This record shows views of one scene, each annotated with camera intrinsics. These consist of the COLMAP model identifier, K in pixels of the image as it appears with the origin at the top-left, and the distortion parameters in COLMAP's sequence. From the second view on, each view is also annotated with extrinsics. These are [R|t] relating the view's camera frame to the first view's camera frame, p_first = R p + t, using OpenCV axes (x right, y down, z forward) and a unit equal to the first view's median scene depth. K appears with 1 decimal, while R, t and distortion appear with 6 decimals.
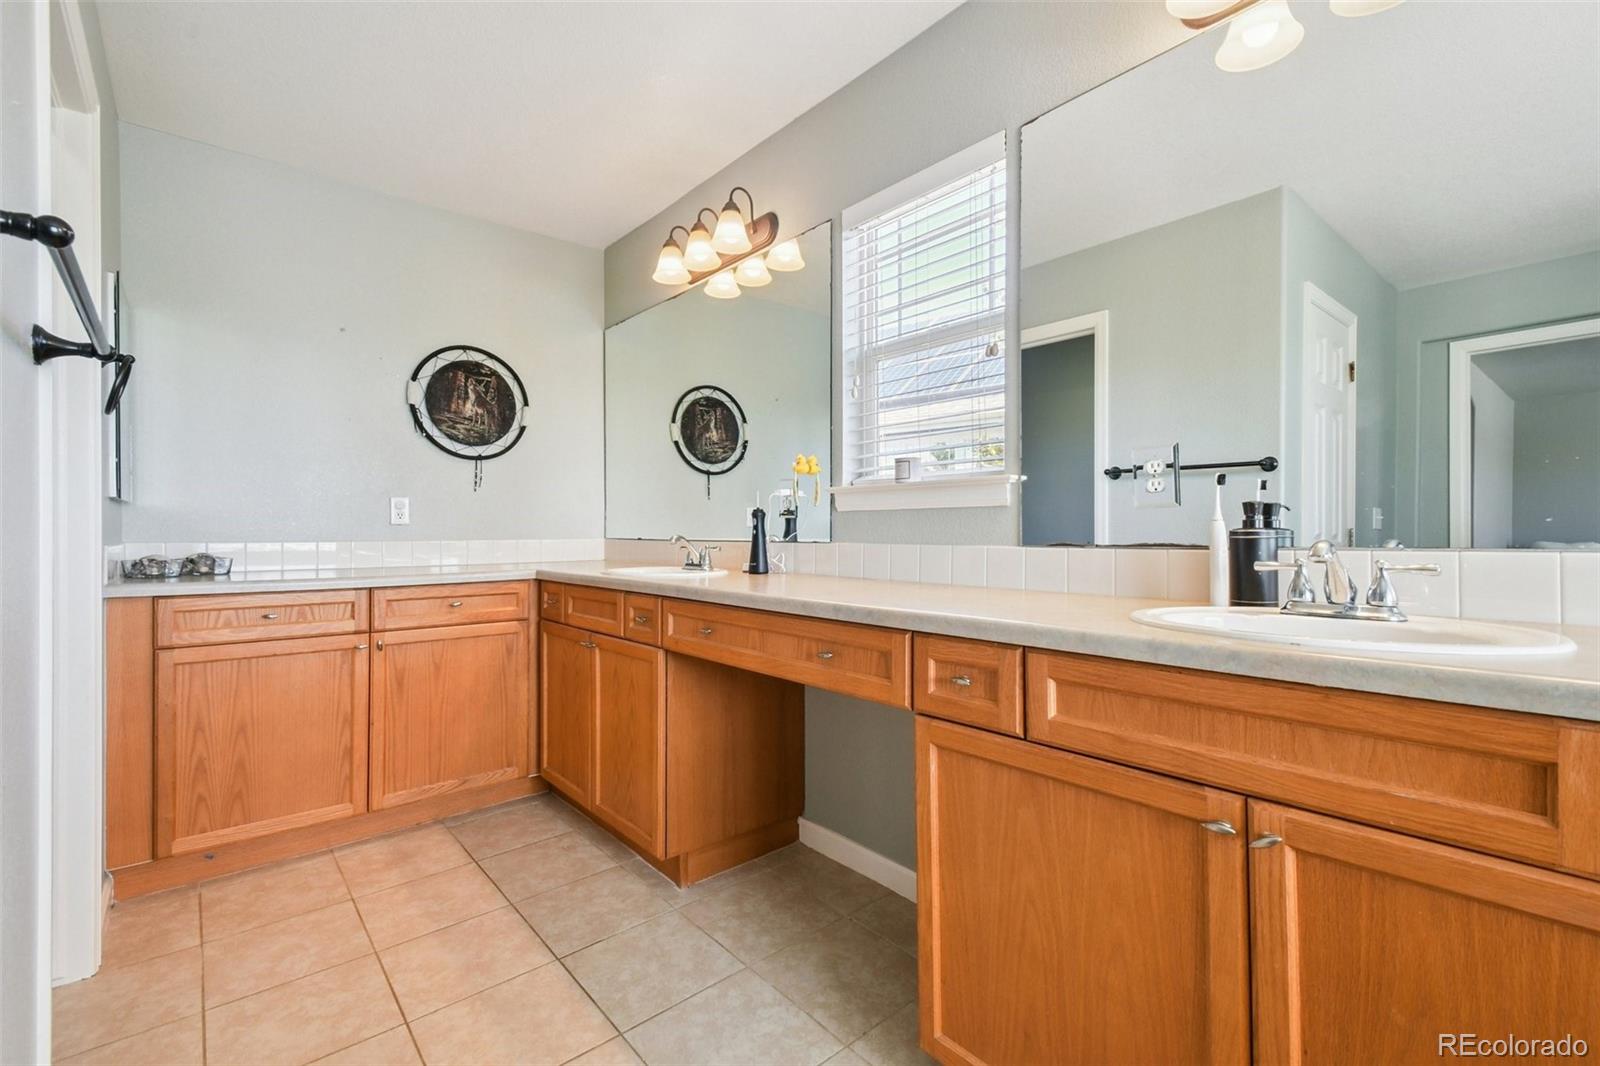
lens RADIAL K [[683.3, 0, 800.0], [0, 683.3, 533.0], [0, 0, 1]] dist [0.001349, 0.000115]
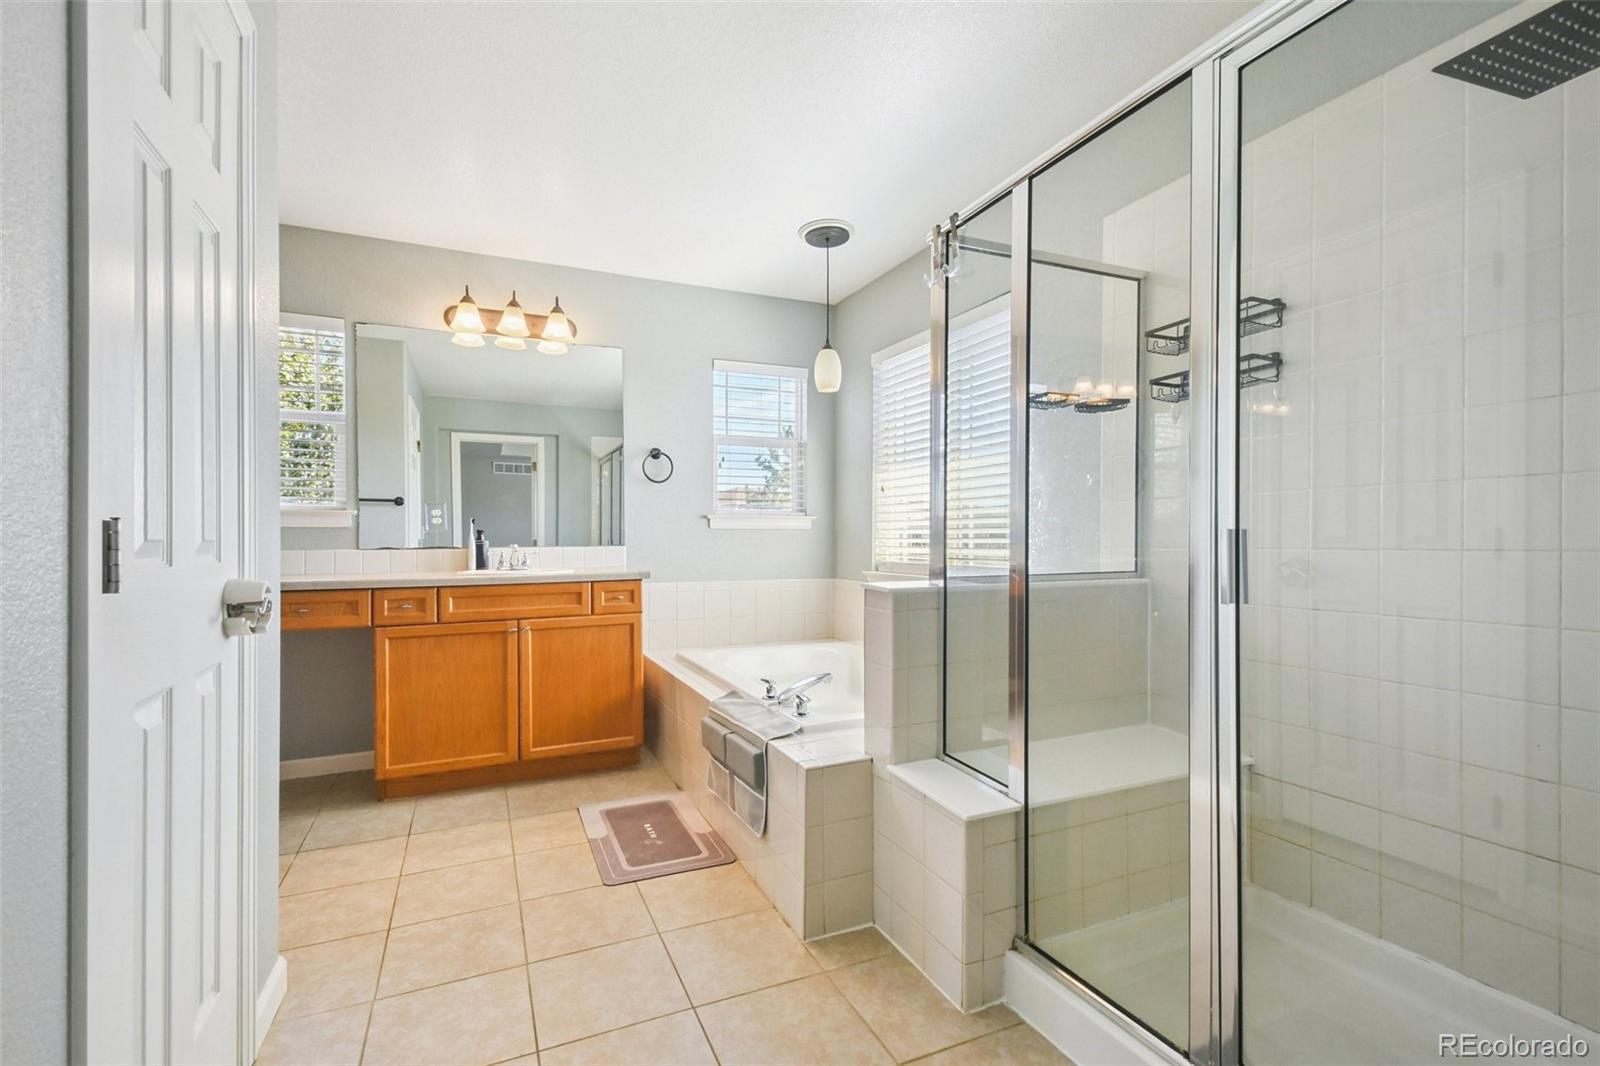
lens RADIAL K [[703.5, 0, 789.5], [0, 703.5, 546.6], [0, 0, 1]] dist [0.000438, -0.013549]
pose [[0.250302, -0.007330, 0.968140, -1.812897], [-0.001290, 0.999968, 0.007905, -0.007925], [-0.968167, -0.003228, 0.250285, -0.898578]]
